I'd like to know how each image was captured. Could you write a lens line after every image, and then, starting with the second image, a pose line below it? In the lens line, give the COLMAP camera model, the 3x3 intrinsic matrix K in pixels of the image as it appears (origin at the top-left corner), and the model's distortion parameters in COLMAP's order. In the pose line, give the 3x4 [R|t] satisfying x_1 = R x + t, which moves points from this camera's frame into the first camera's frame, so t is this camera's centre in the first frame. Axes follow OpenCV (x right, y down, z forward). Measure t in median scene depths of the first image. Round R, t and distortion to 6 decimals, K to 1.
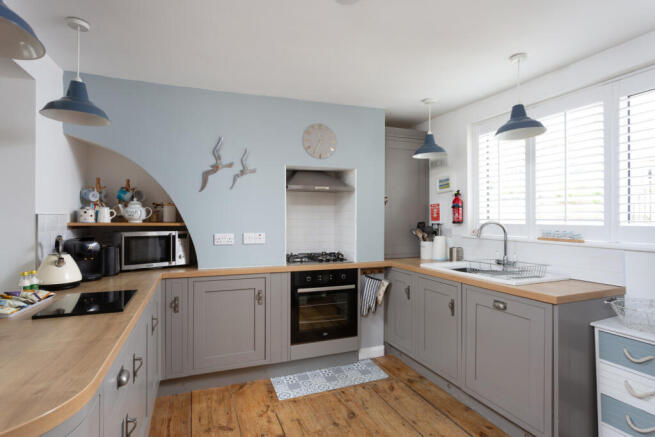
lens RADIAL K [[329.3, 0, 327.5], [0, 329.3, 218.5], [0, 0, 1]] dist [-0.000285, 0.000163]
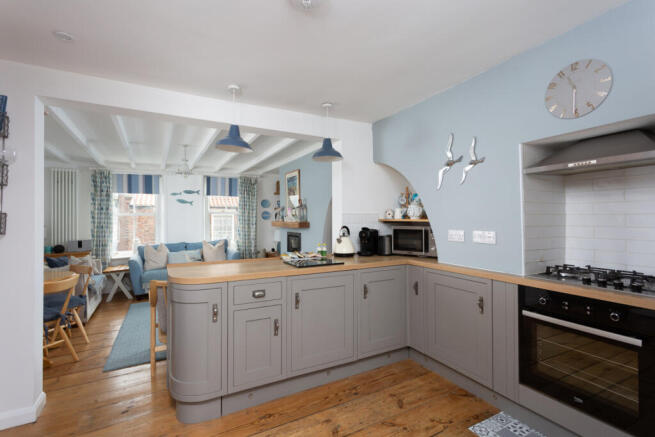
lens RADIAL K [[308.7, 0, 327.5], [0, 308.7, 218.5], [0, 0, 1]] dist [0.001569, 0.000205]
pose [[0.122019, -0.004589, -0.992517, 0.582558], [0.001595, 0.999989, -0.004427, 0.014796], [0.992526, -0.001043, 0.122025, 0.526655]]
